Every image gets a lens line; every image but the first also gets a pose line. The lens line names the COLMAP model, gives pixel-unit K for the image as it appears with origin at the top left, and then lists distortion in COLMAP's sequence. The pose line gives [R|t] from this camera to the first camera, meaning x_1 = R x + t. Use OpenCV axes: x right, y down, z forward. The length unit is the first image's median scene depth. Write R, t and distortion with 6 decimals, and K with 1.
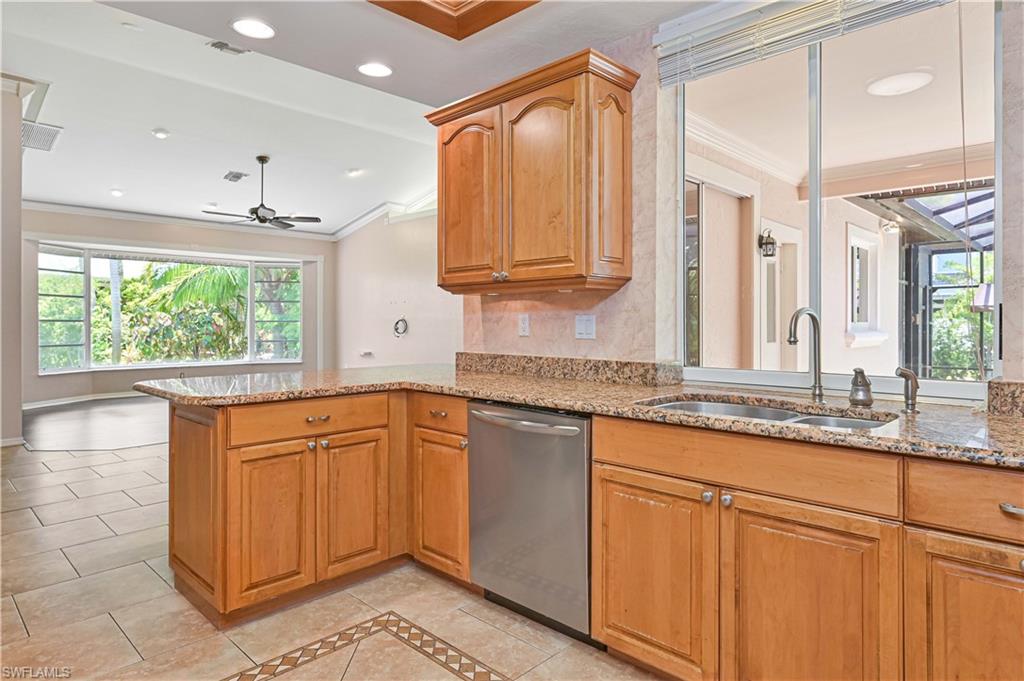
lens RADIAL K [[598.1, 0, 512.2], [0, 598.1, 331.1], [0, 0, 1]] dist [-0.002048, -0.002260]
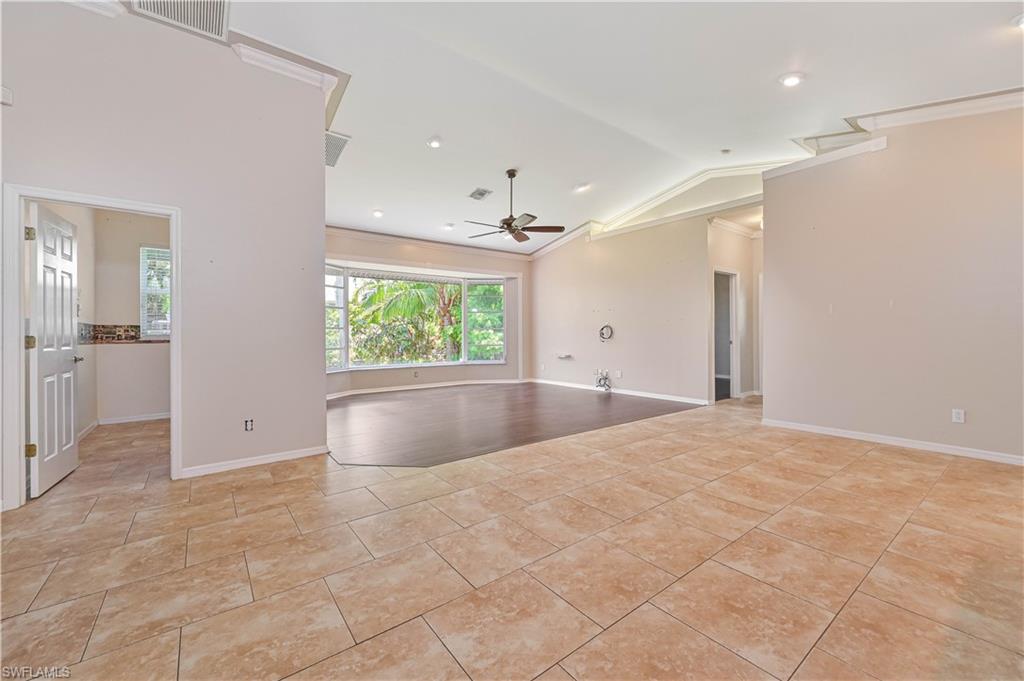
lens RADIAL K [[407.3, 0, 512.0], [0, 407.3, 340.5], [0, 0, 1]] dist [-0.000505, 0.000009]
pose [[0.989283, -0.001725, -0.145999, -0.261480], [0.002531, 0.999983, 0.005333, 0.003278], [0.145987, -0.005646, 0.989270, 0.240850]]
